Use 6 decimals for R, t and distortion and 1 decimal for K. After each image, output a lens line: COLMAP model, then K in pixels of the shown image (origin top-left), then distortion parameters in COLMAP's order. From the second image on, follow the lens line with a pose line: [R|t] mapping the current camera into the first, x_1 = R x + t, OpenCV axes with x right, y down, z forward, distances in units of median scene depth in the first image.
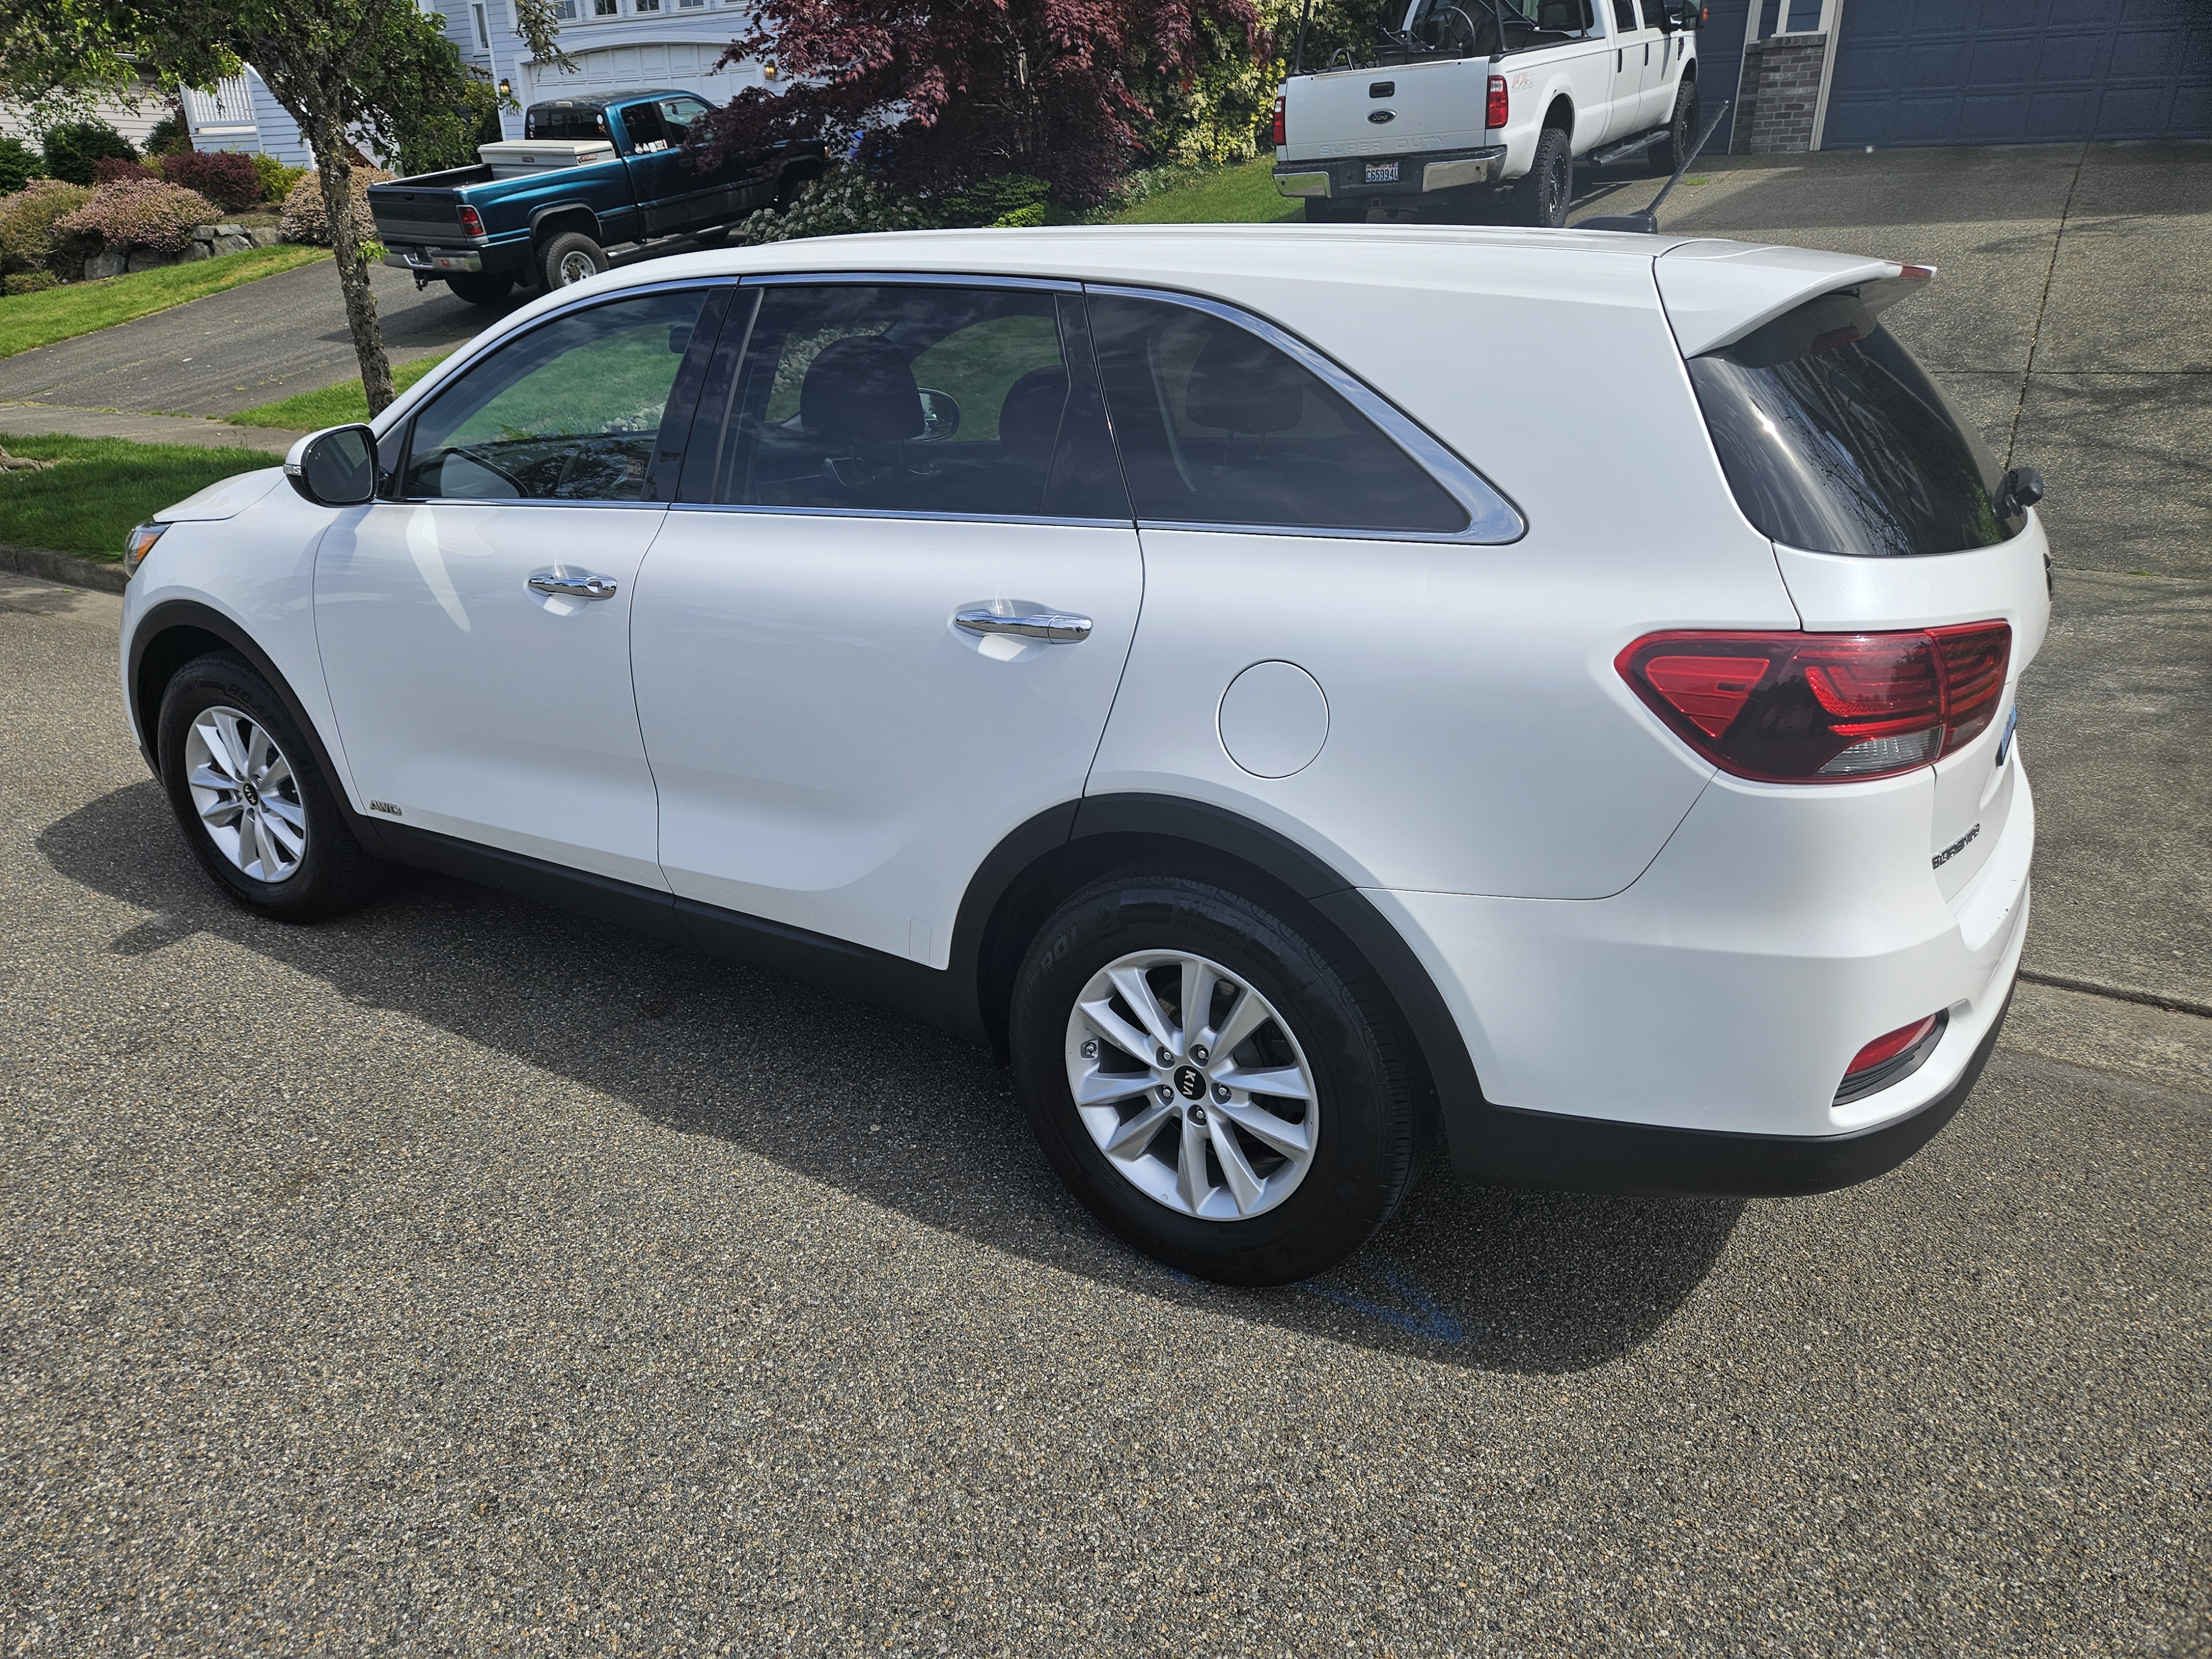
lens RADIAL K [[1530.4, 0, 1077.8], [0, 1530.4, 828.4], [0, 0, 1]] dist [0.053460, -0.041567]
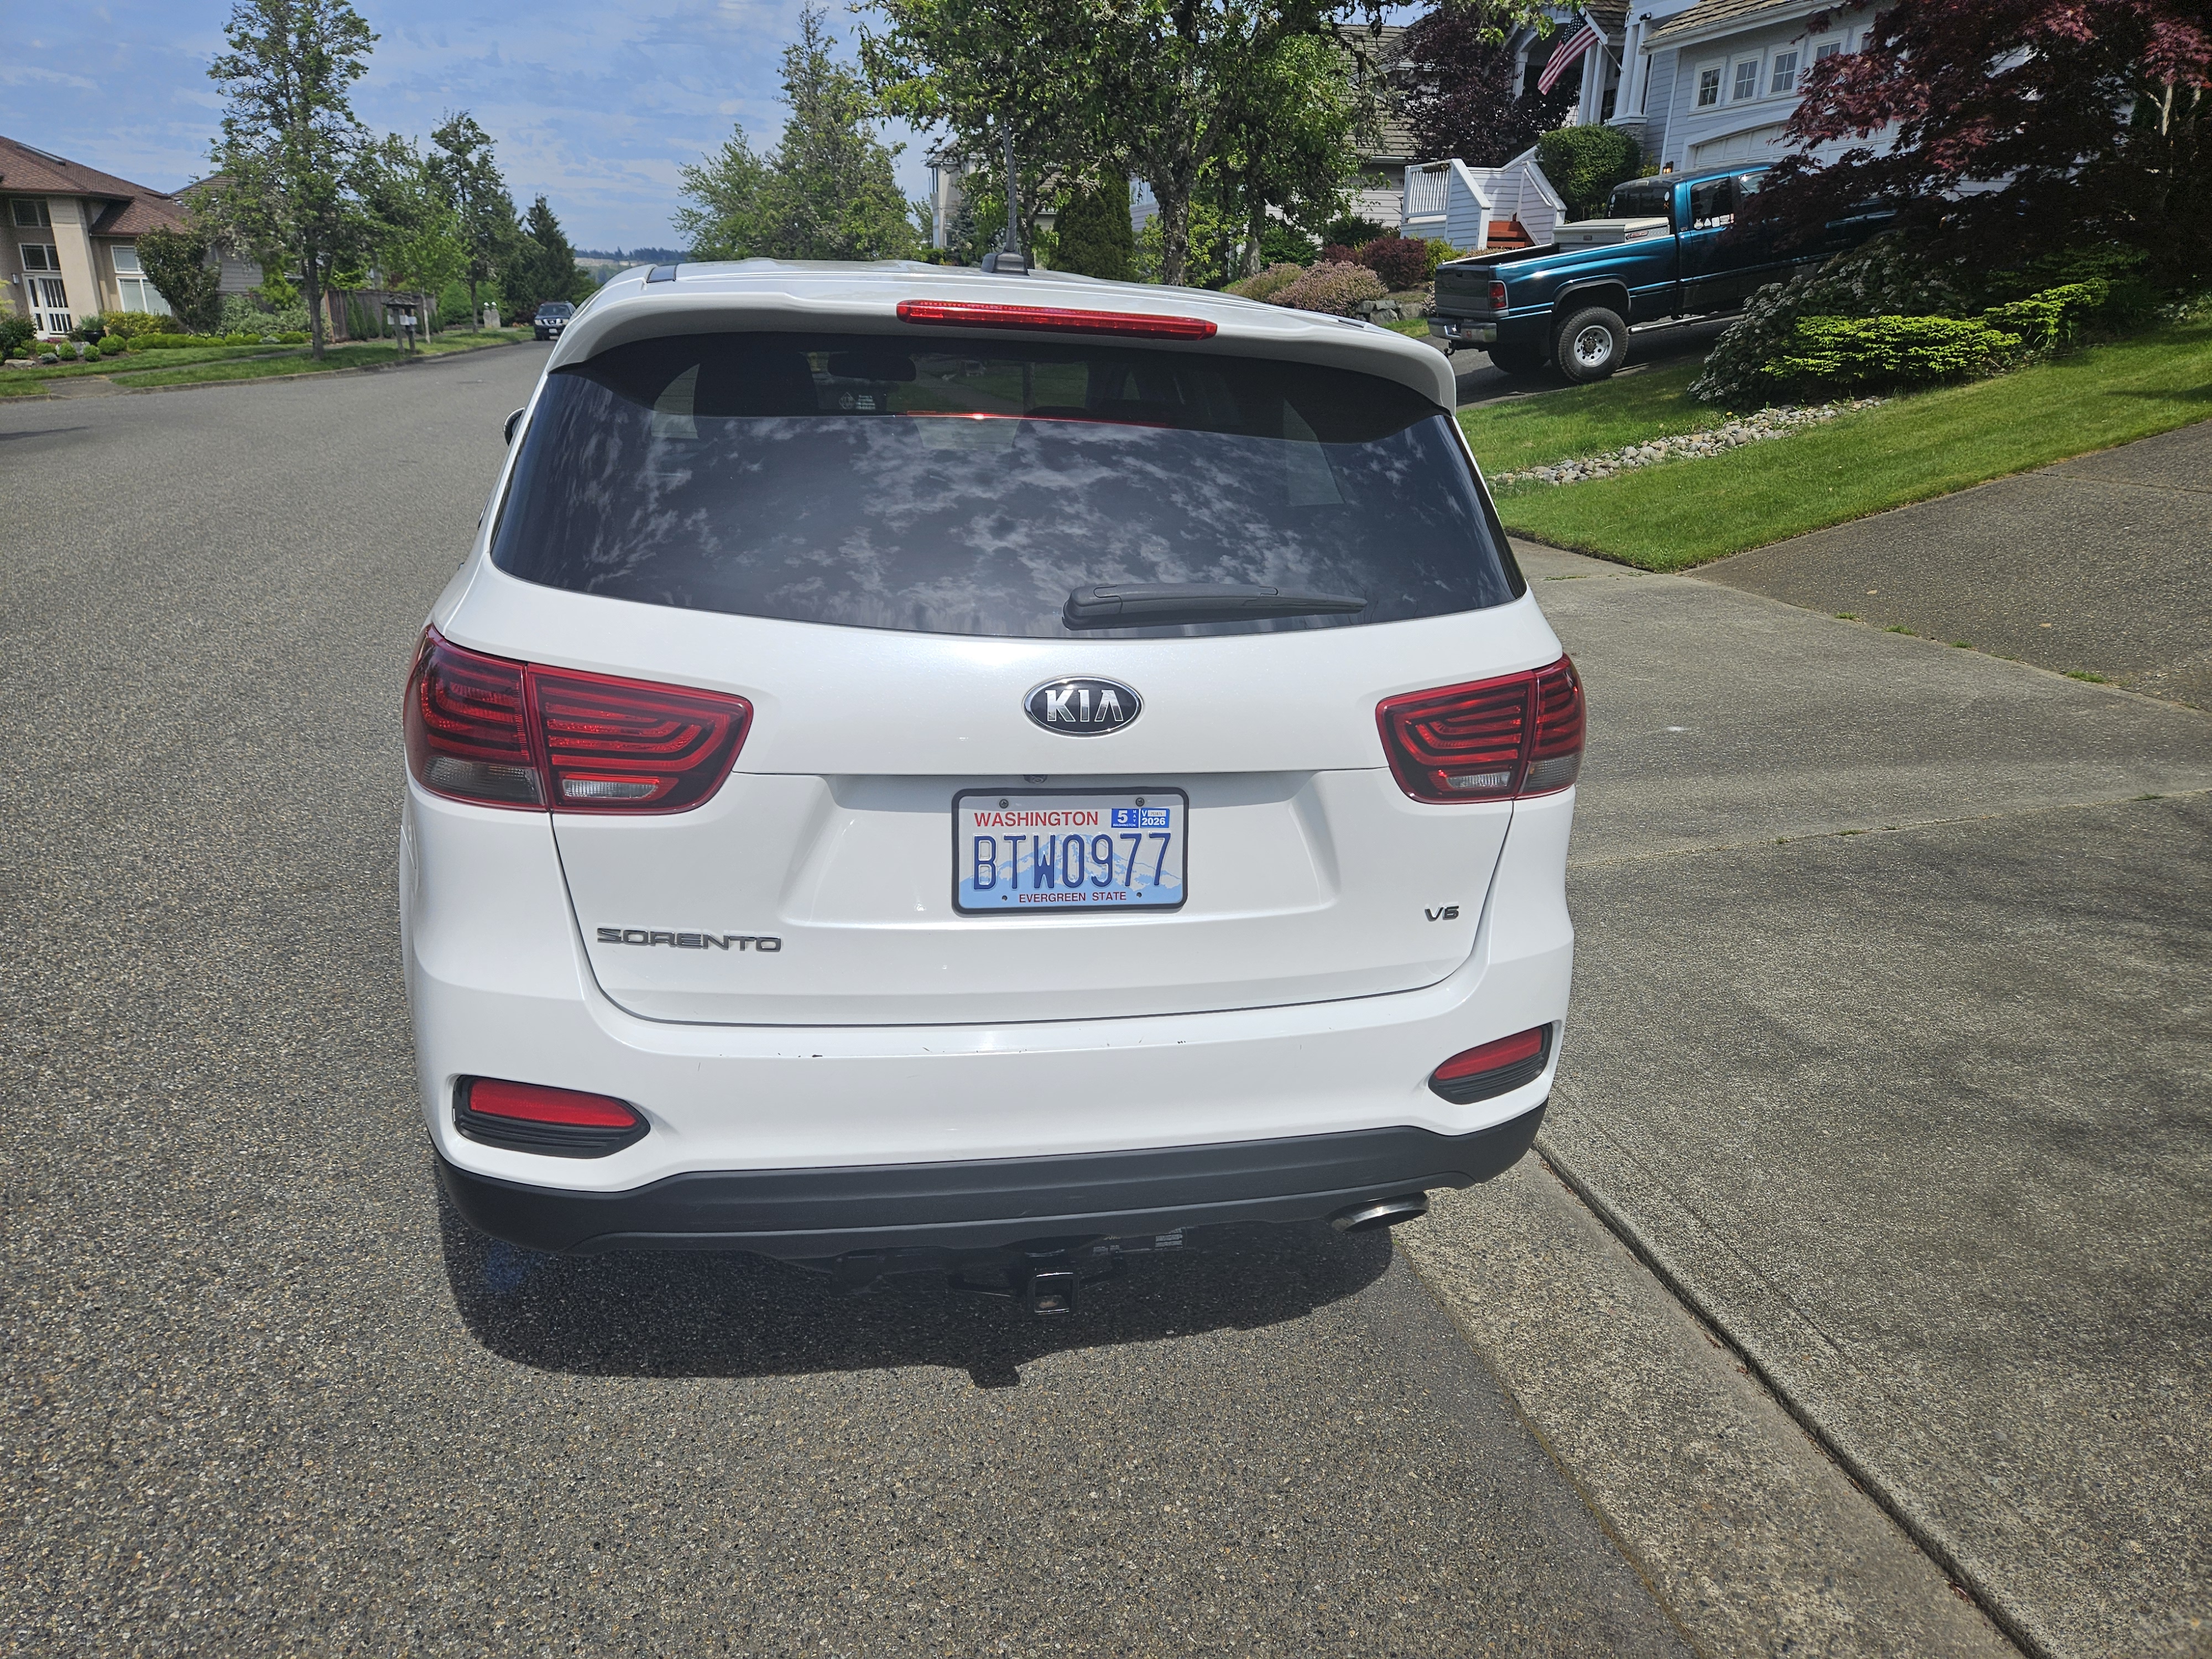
lens RADIAL K [[1530.4, 0, 1077.8], [0, 1530.4, 828.4], [0, 0, 1]] dist [0.053460, -0.041567]
pose [[0.692895, 0.249186, -0.676611, 0.222992], [-0.281566, 0.957388, 0.064250, -0.028790], [0.663790, 0.145993, 0.733532, 0.085371]]
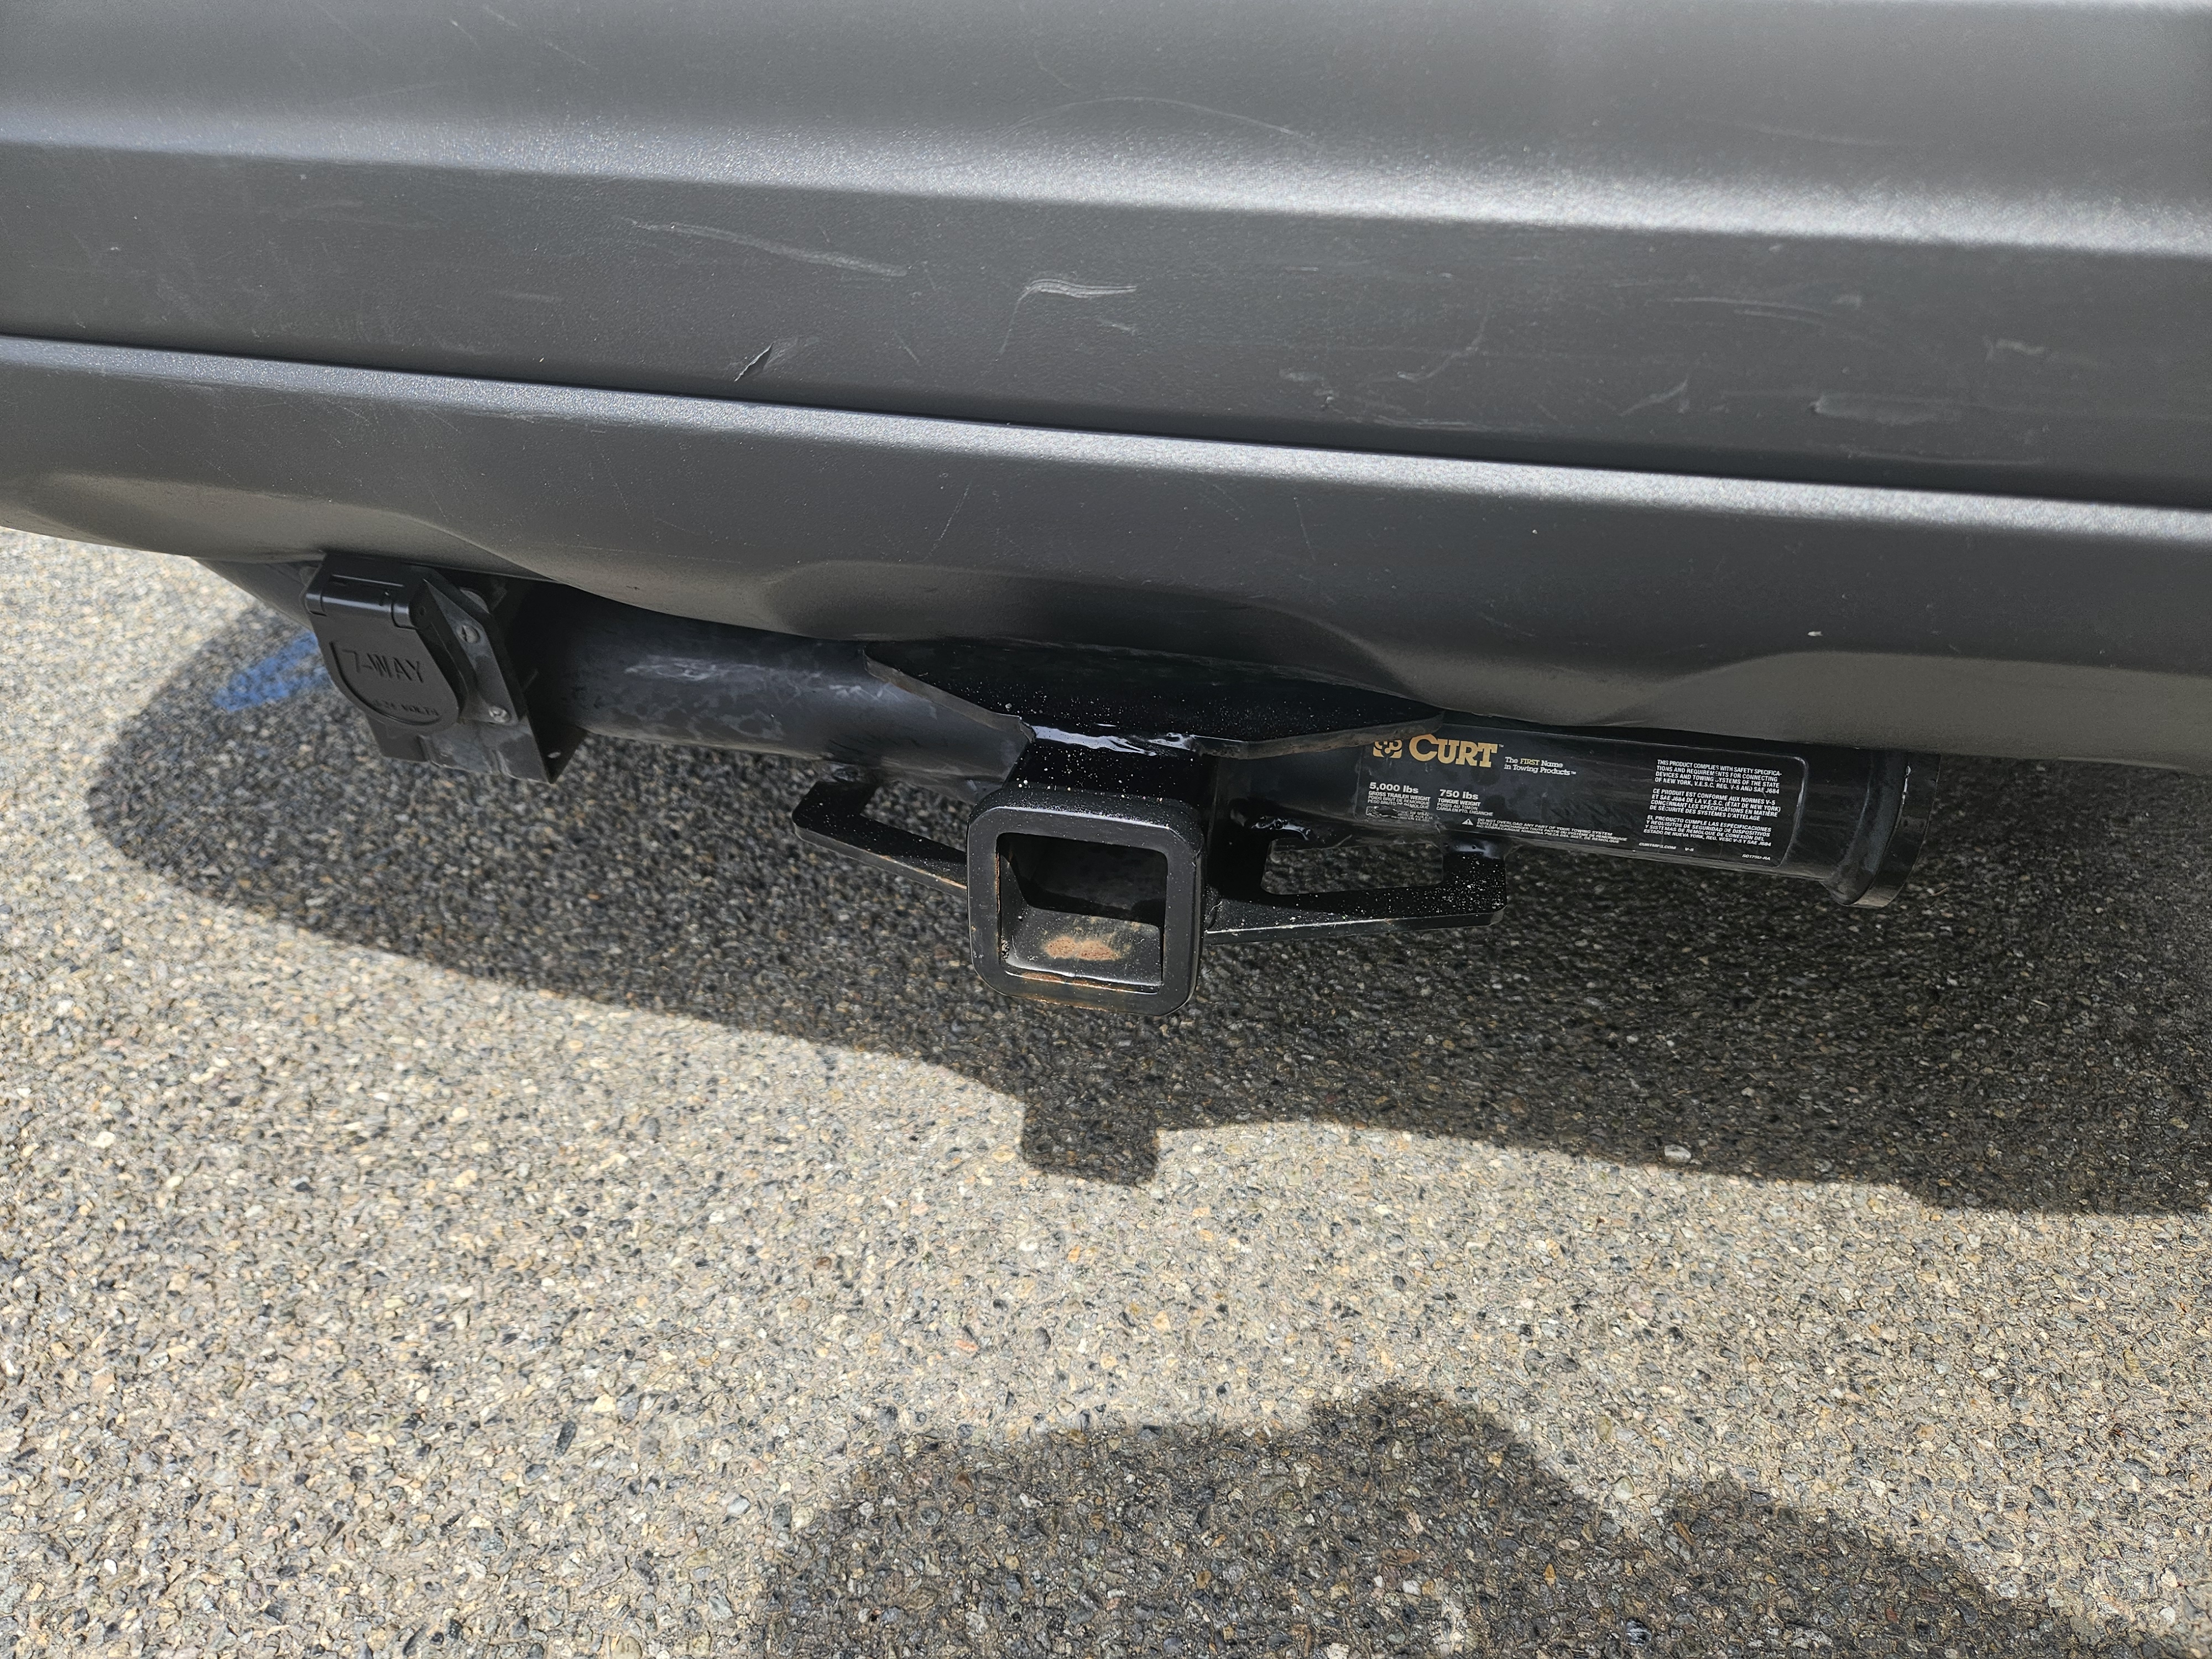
lens RADIAL K [[1530.4, 0, 1077.8], [0, 1530.4, 828.4], [0, 0, 1]] dist [0.053460, -0.041567]
pose [[0.332917, 0.475577, -0.814244, 0.149680], [-0.328874, 0.867841, 0.372416, 0.016111], [0.883747, 0.143800, 0.445324, 0.197236]]
